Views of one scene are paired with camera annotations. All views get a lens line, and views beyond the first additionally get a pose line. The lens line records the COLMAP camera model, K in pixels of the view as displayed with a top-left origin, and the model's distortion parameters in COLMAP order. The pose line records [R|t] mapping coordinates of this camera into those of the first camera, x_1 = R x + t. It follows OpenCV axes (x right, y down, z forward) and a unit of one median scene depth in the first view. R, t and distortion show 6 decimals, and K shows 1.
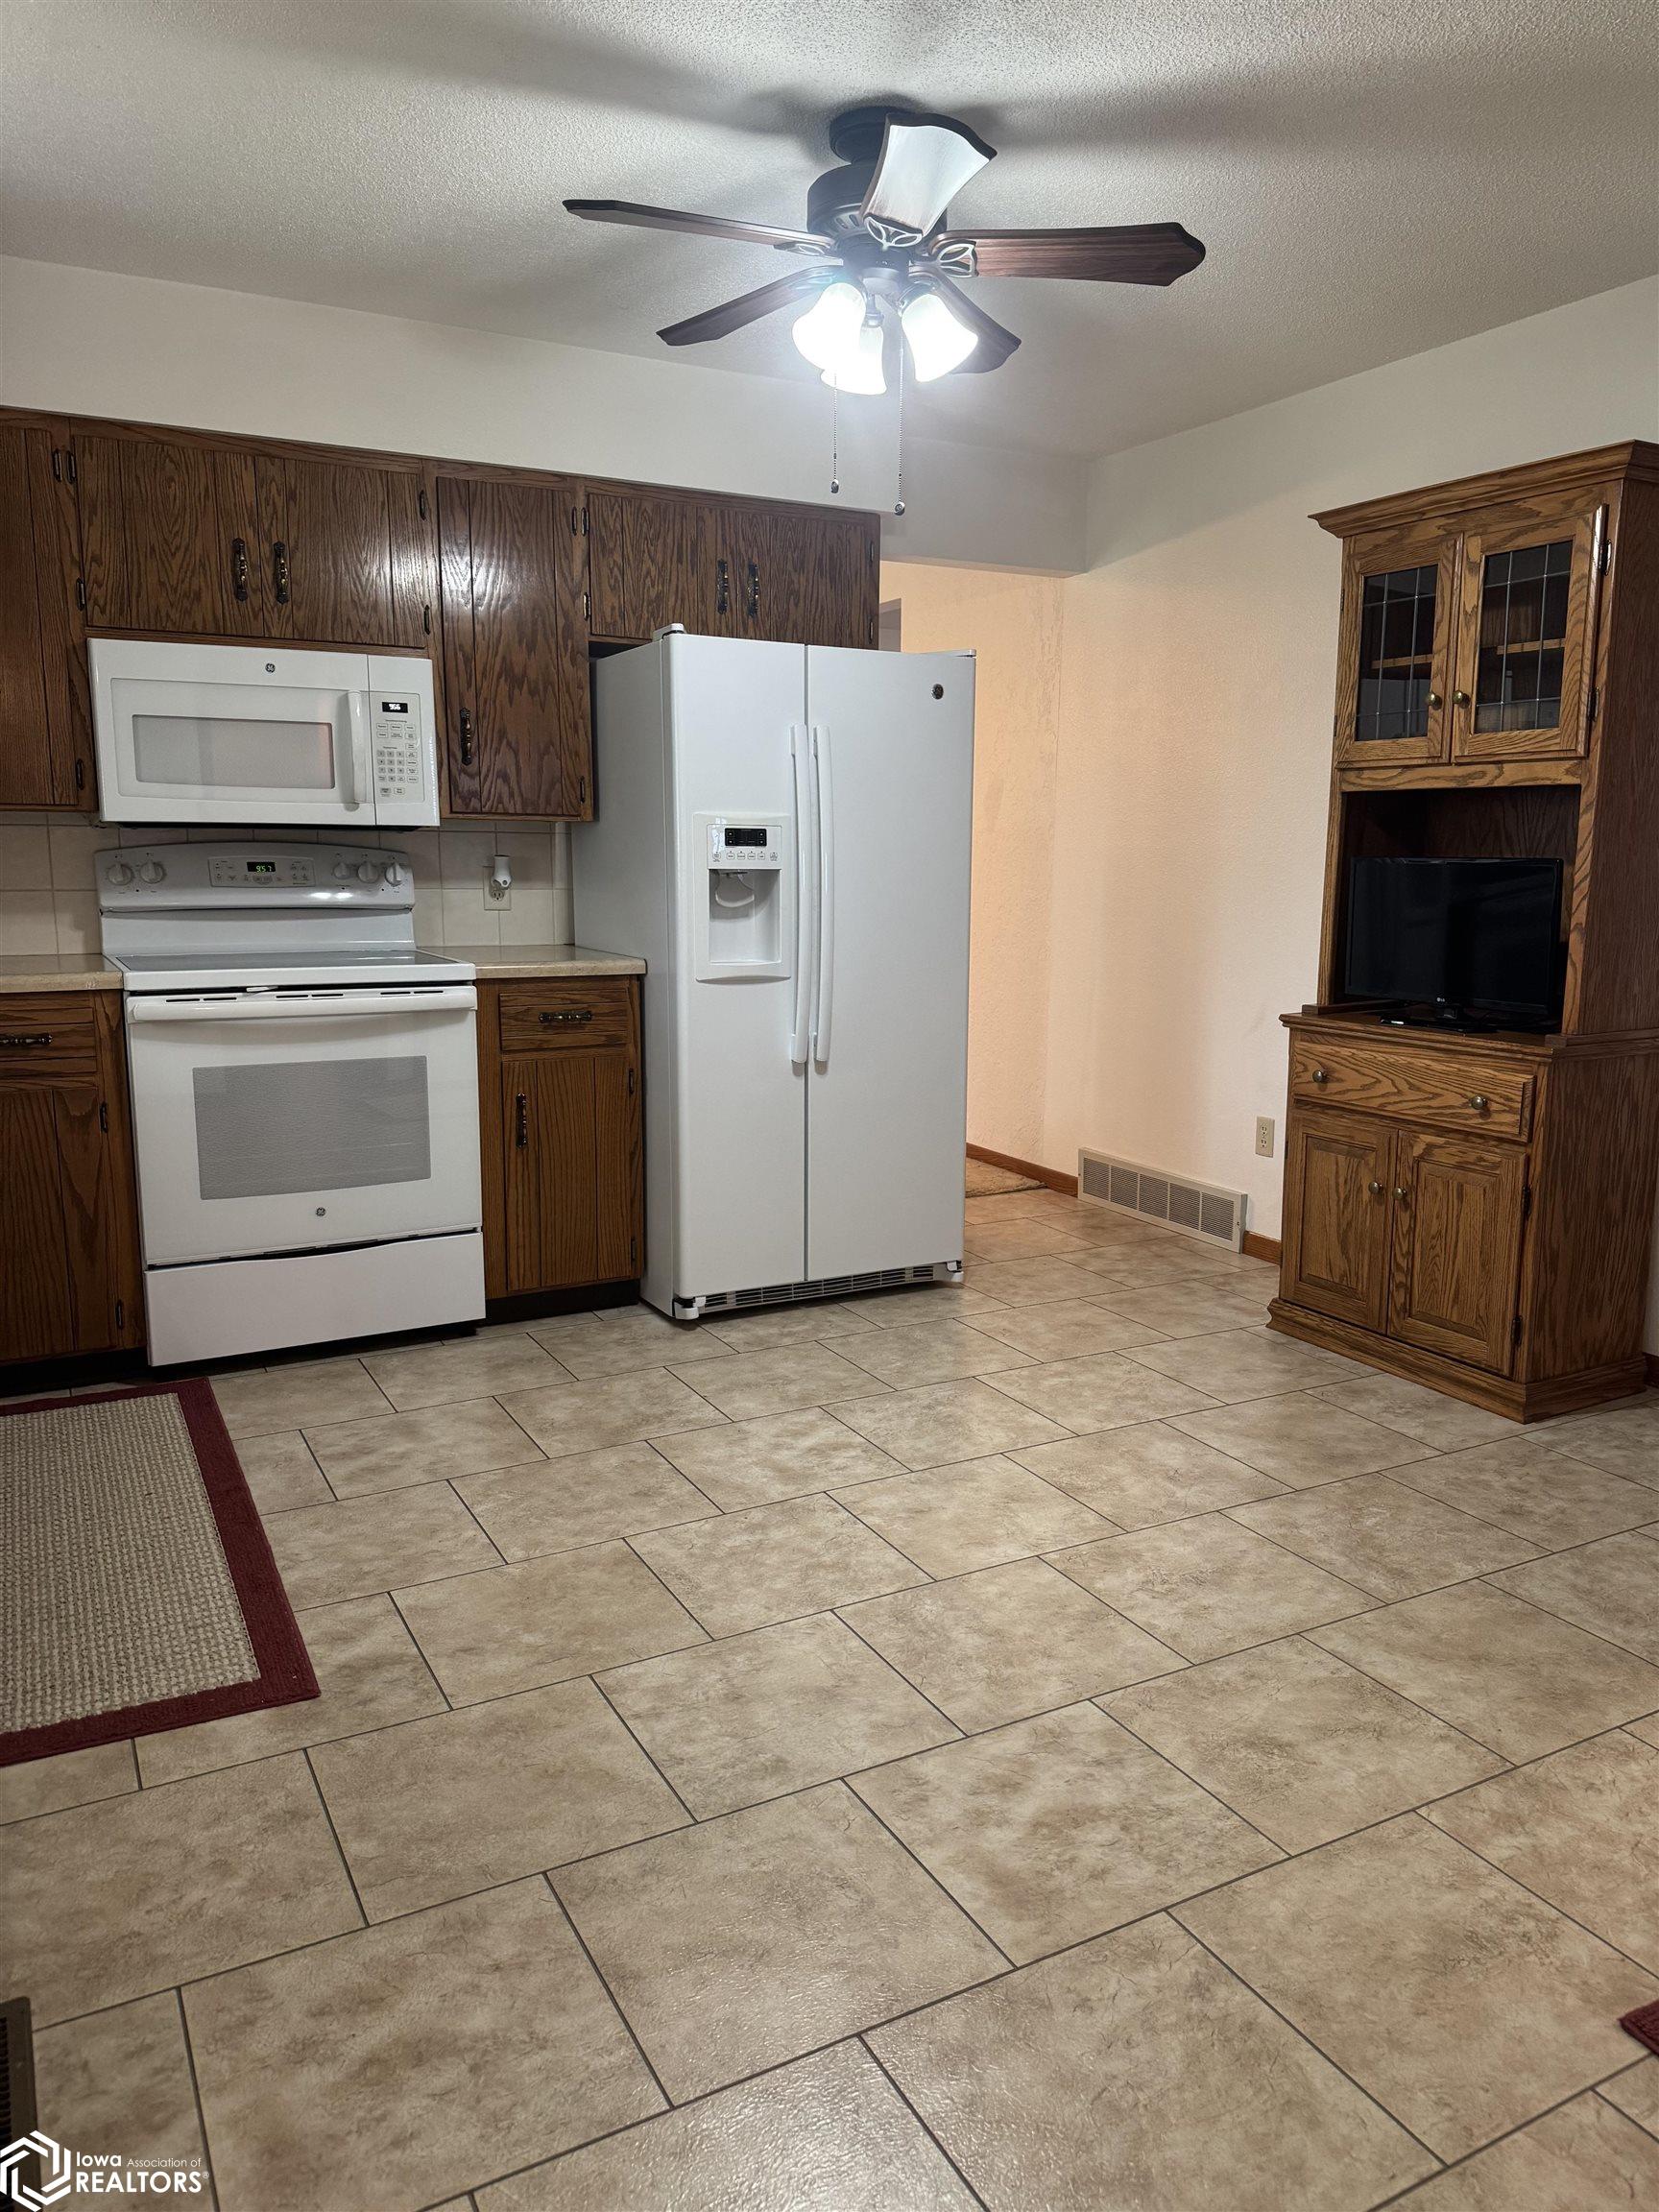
lens RADIAL K [[1562.1, 0, 858.8], [0, 1562.1, 1105.2], [0, 0, 1]] dist [0.154814, -0.281332]
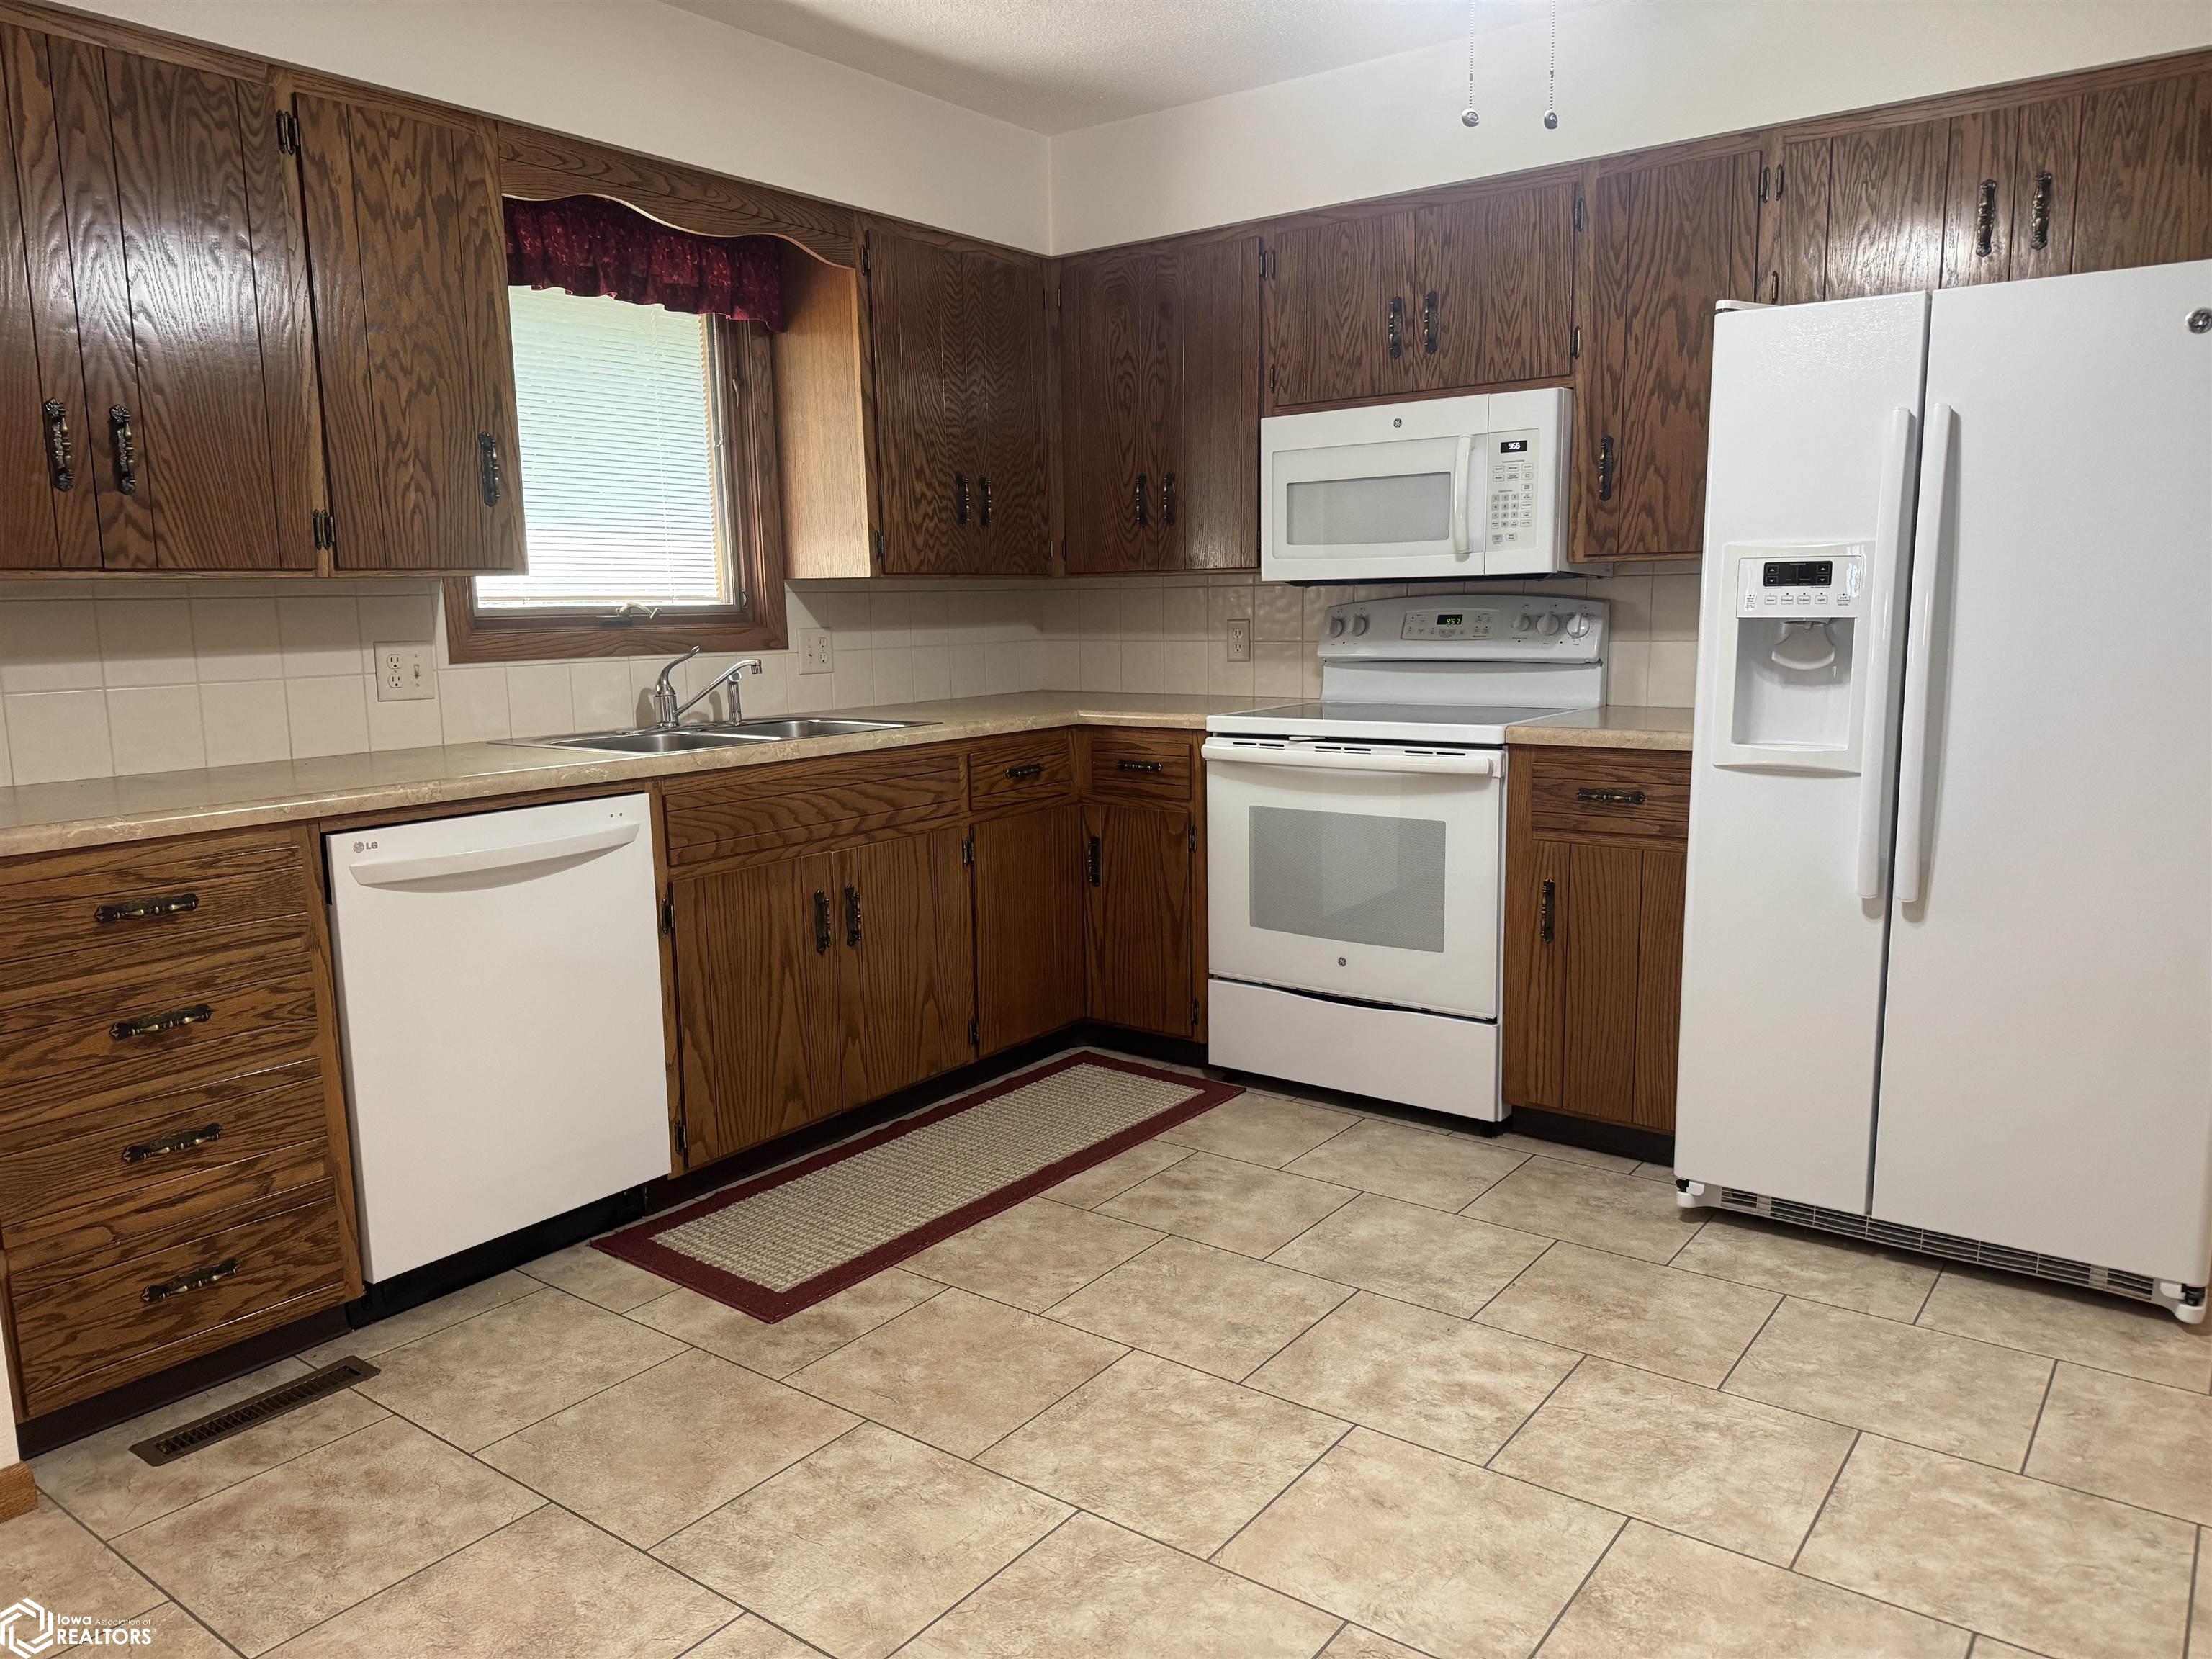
lens RADIAL K [[1562.1, 0, 1106.0], [0, 1562.1, 829.5], [0, 0, 1]] dist [0.154814, -0.281332]
pose [[0.403475, 0.123435, -0.906627, 0.496088], [-0.131211, 0.988423, 0.076179, -0.072511], [0.905534, 0.088223, 0.415000, 0.441264]]
